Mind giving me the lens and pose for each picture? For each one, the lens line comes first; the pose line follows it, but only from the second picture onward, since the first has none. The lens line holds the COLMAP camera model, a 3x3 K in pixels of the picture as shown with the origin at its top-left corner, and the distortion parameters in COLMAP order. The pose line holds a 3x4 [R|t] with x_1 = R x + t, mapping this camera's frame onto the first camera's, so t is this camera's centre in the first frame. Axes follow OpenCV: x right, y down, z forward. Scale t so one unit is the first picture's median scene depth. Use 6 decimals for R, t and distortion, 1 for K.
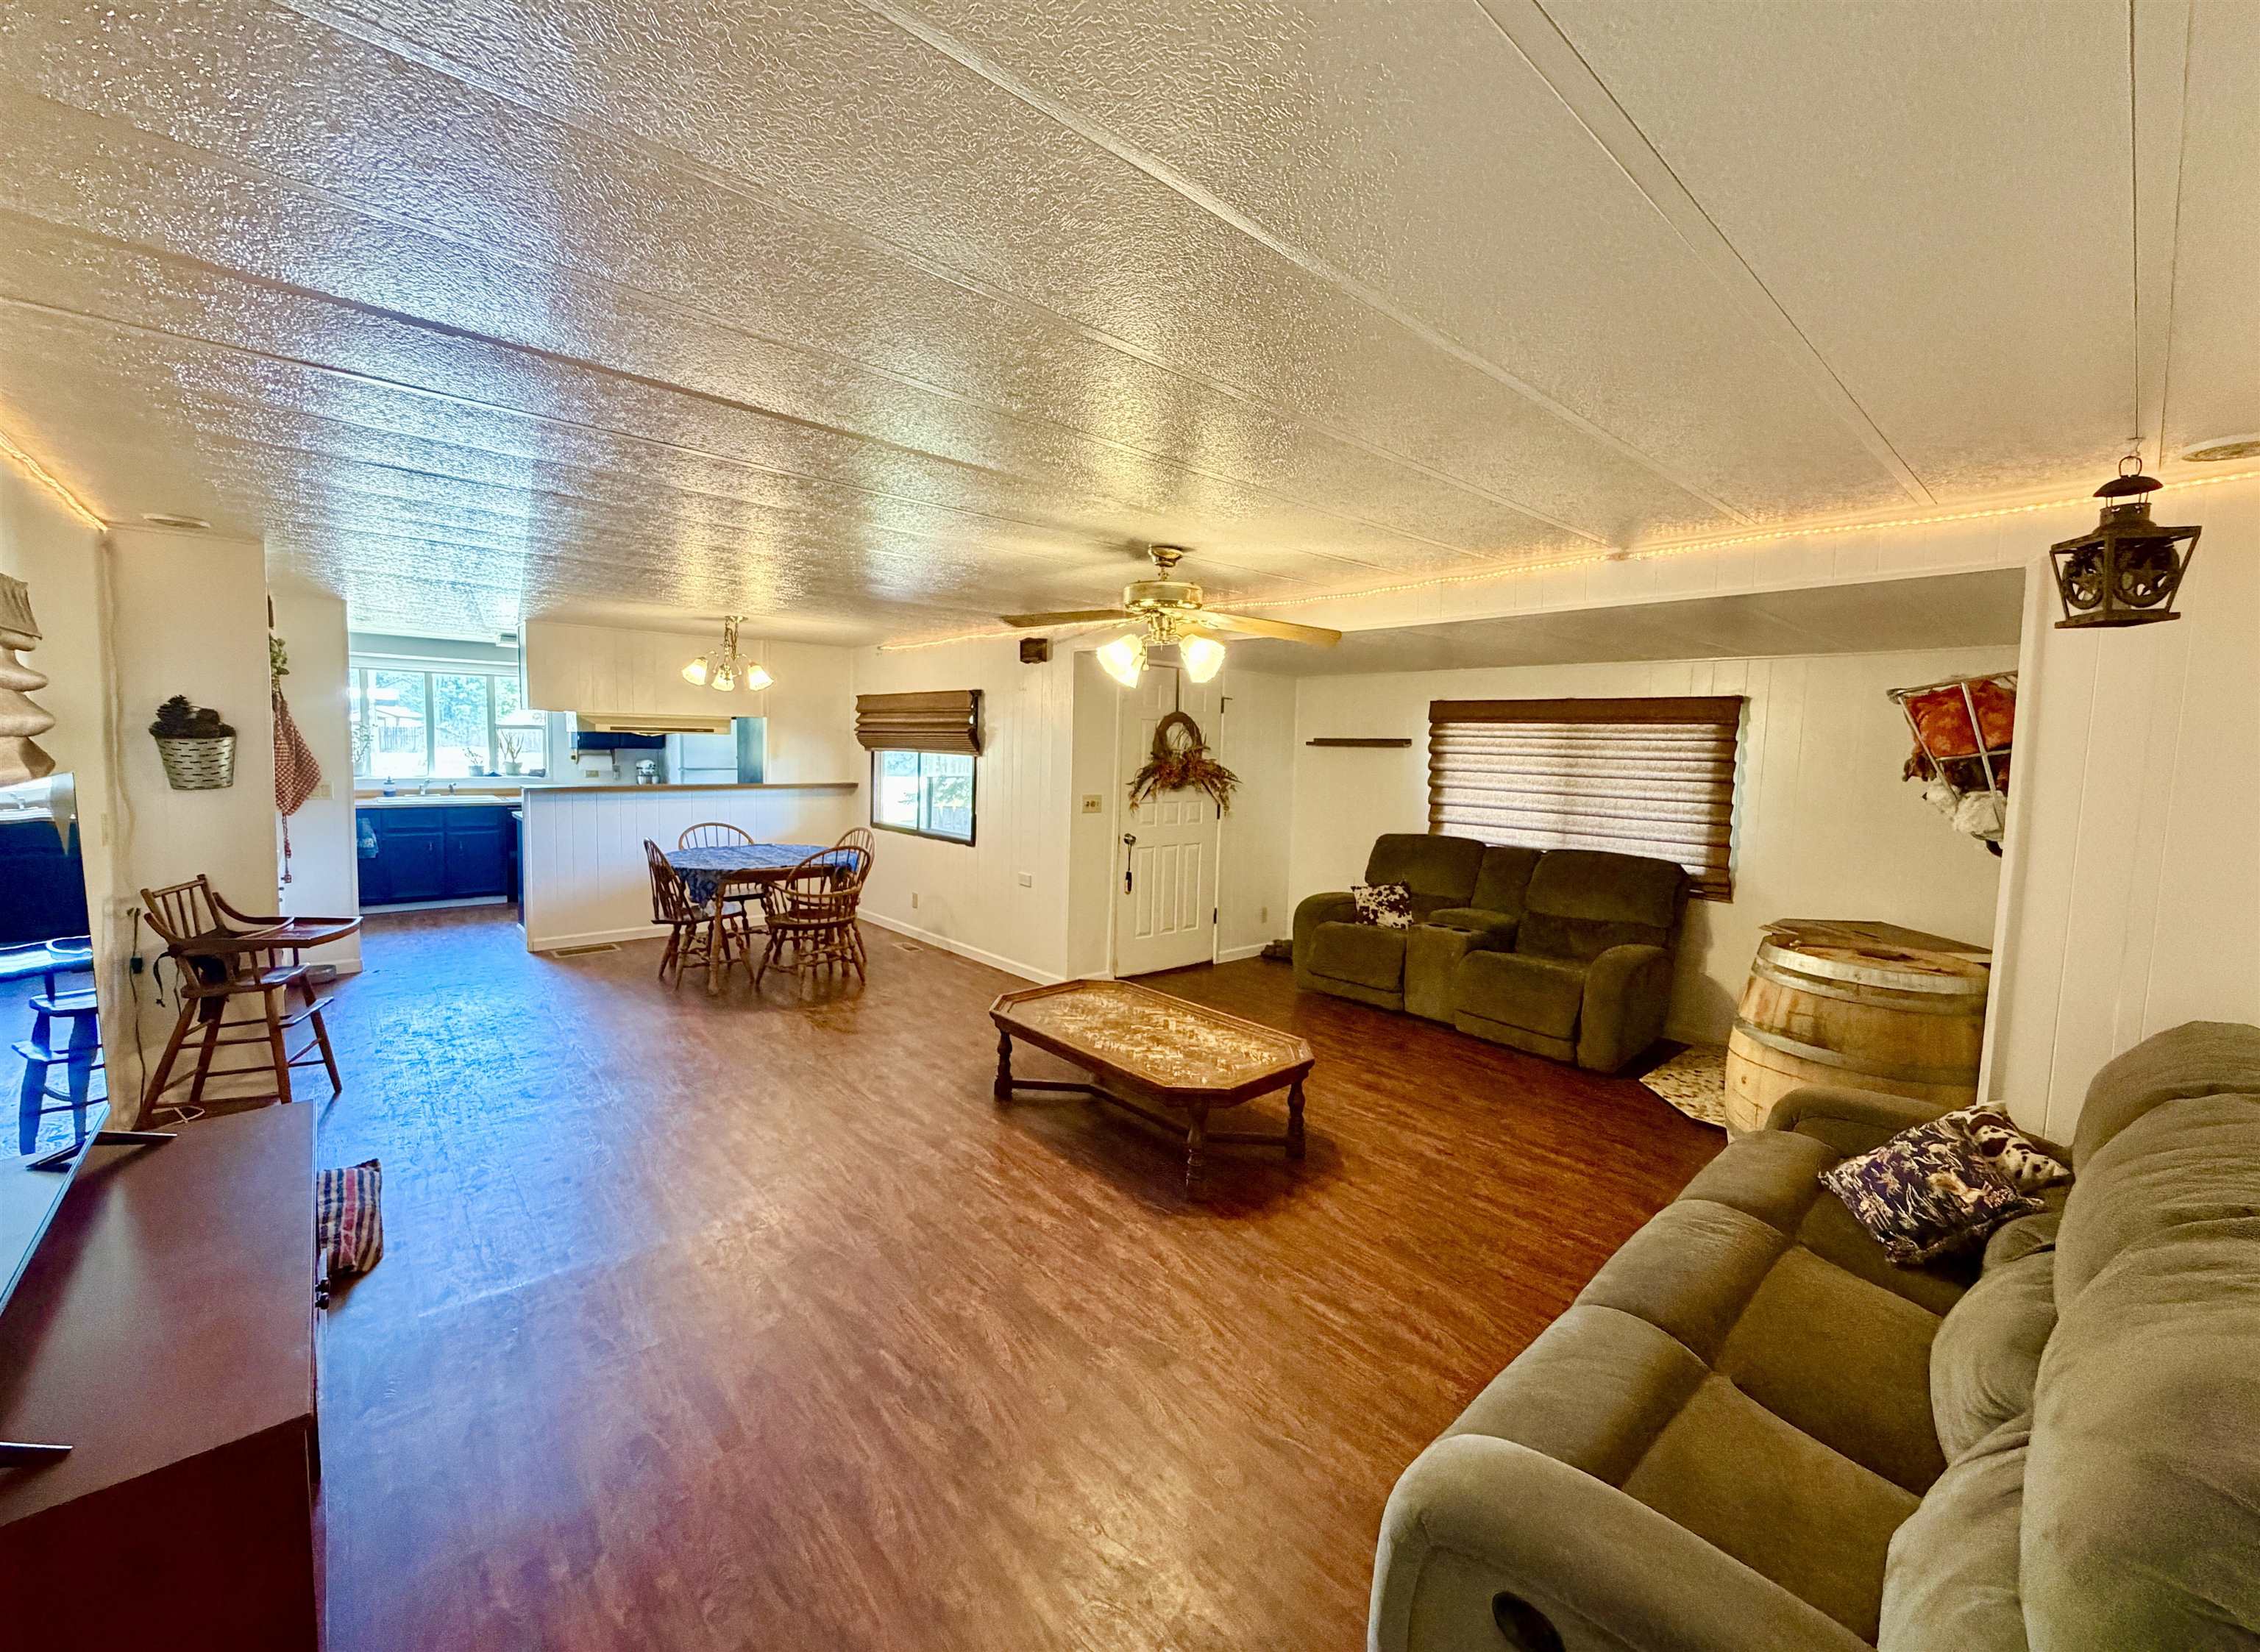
lens RADIAL K [[902.8, 0, 1125.8], [0, 902.8, 808.2], [0, 0, 1]] dist [0.002329, 0.000837]
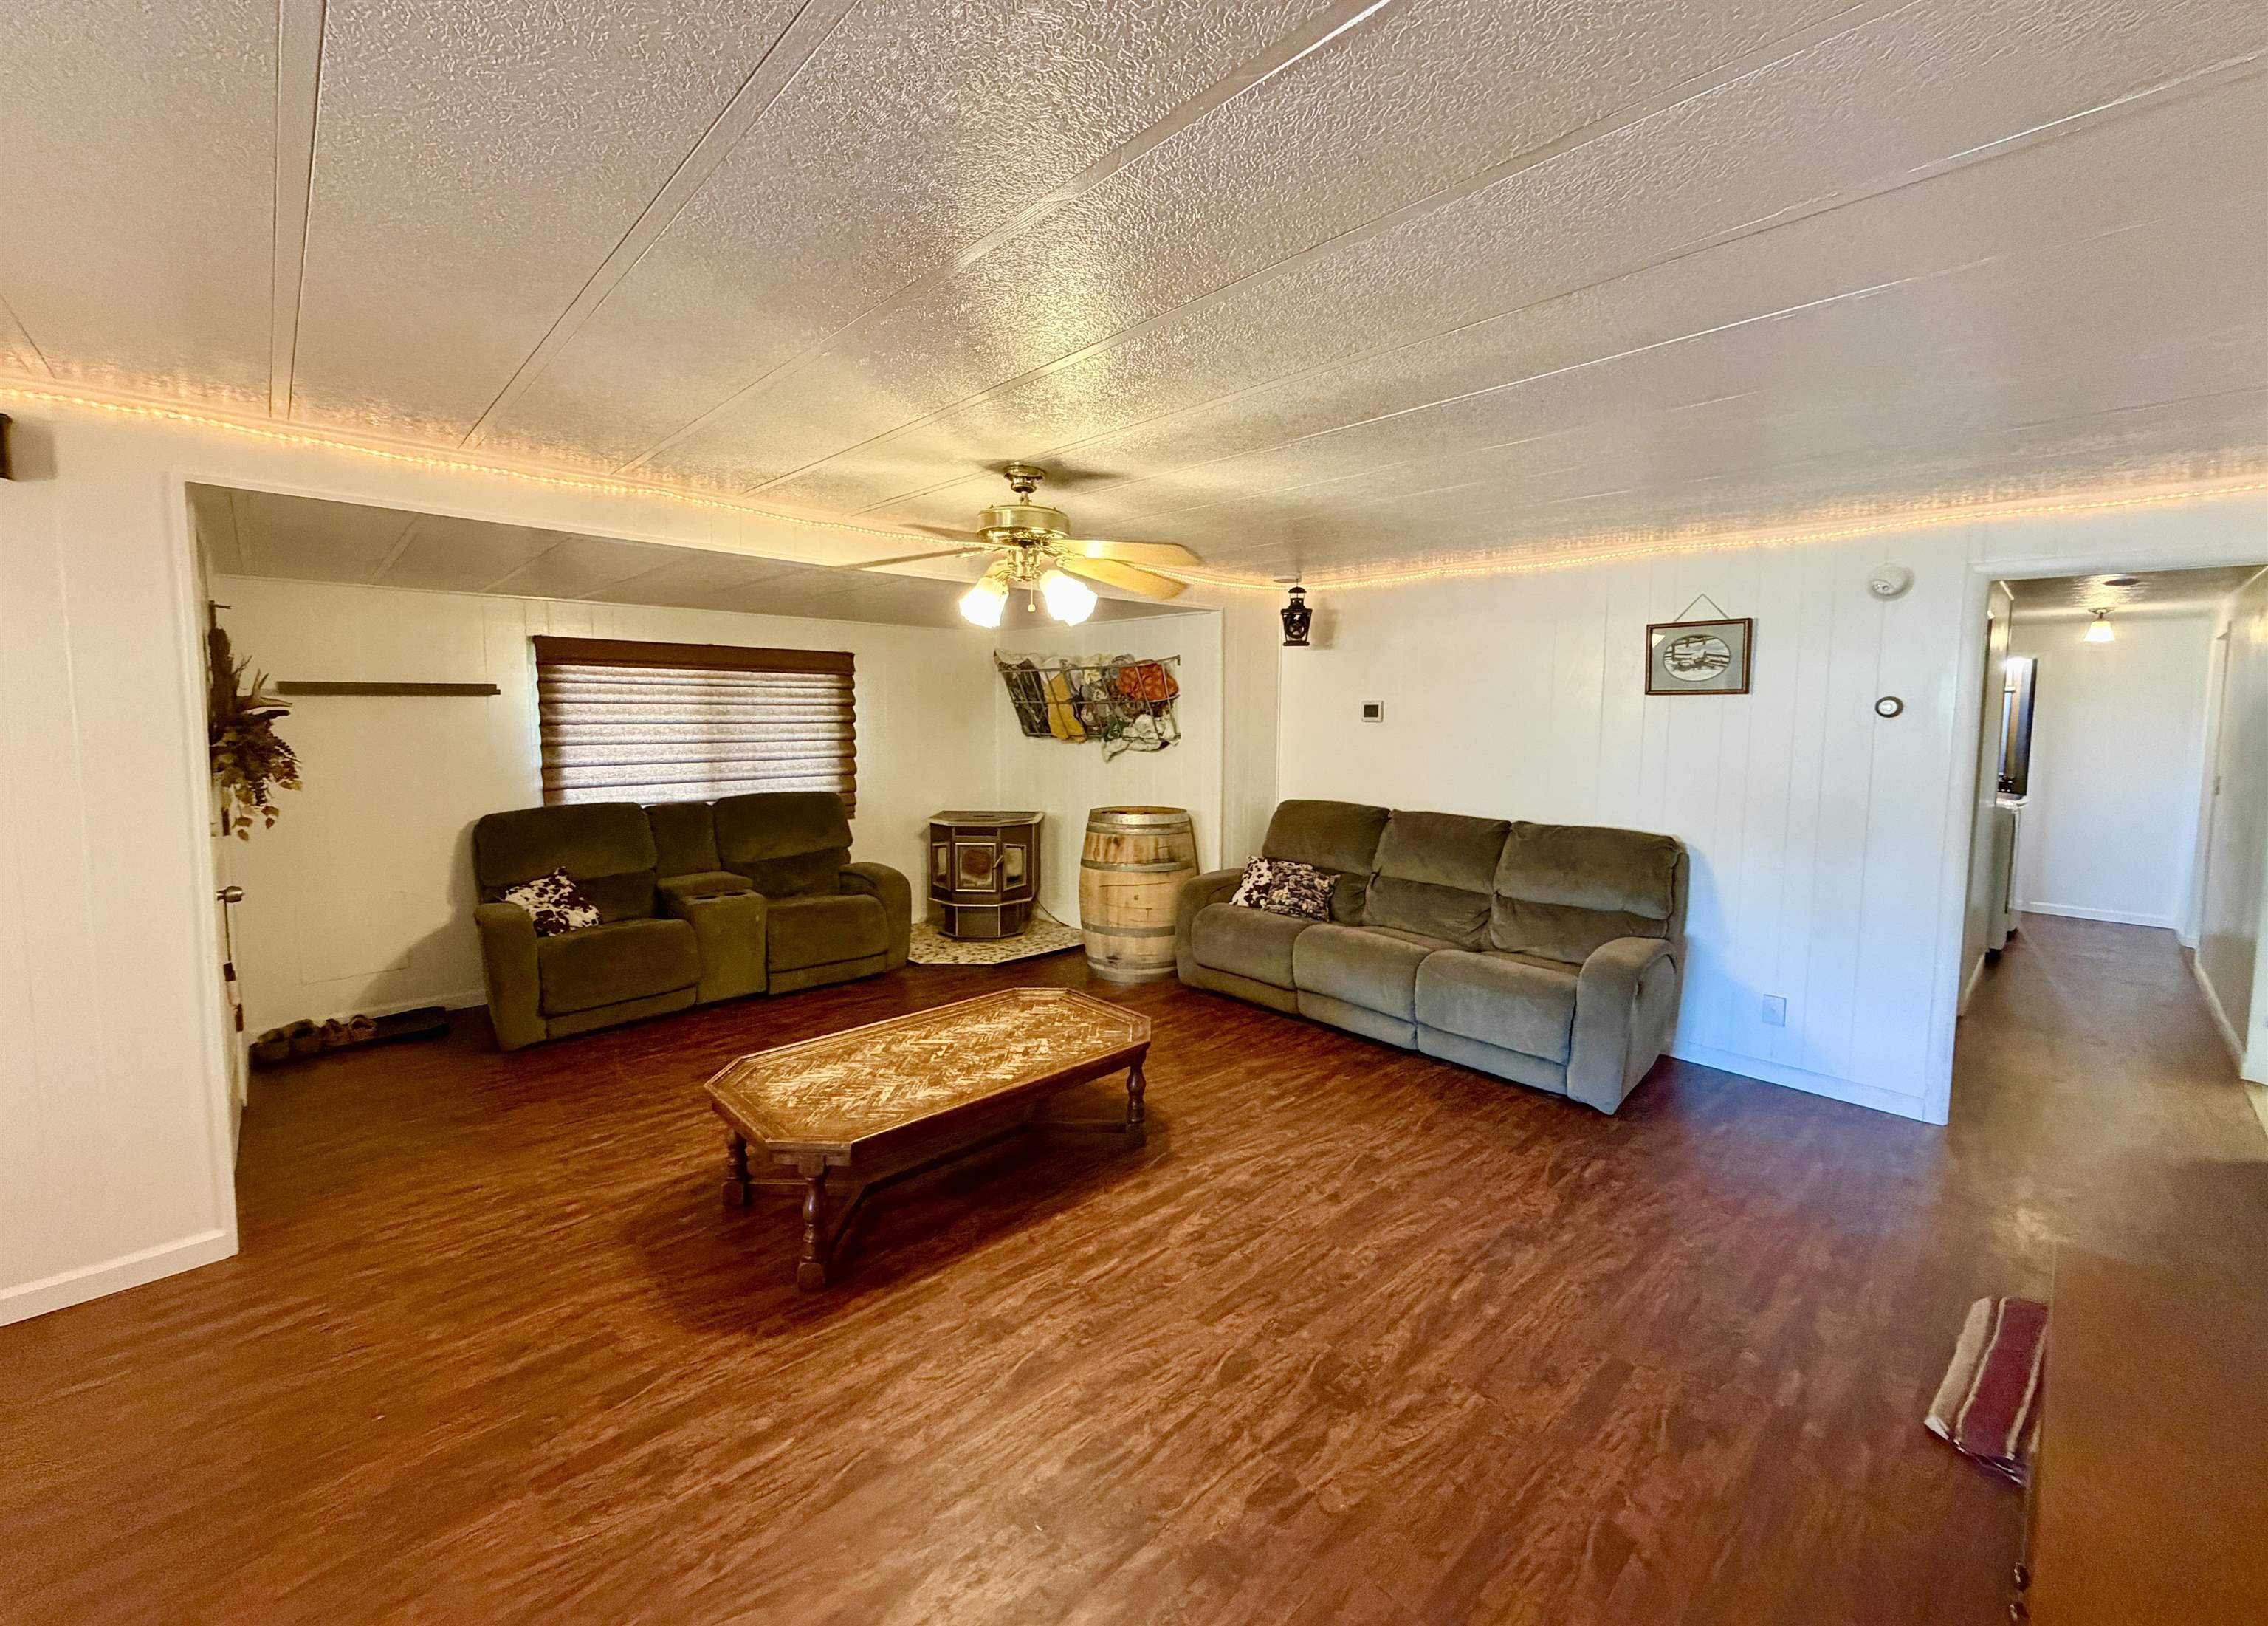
lens RADIAL K [[905.9, 0, 1132.3], [0, 905.9, 787.5], [0, 0, 1]] dist [0.006277, 0.000081]
pose [[-0.035330, -0.109143, 0.993398, -0.830026], [0.064822, 0.991675, 0.111259, -0.075141], [-0.997271, 0.068325, -0.027961, 0.923566]]
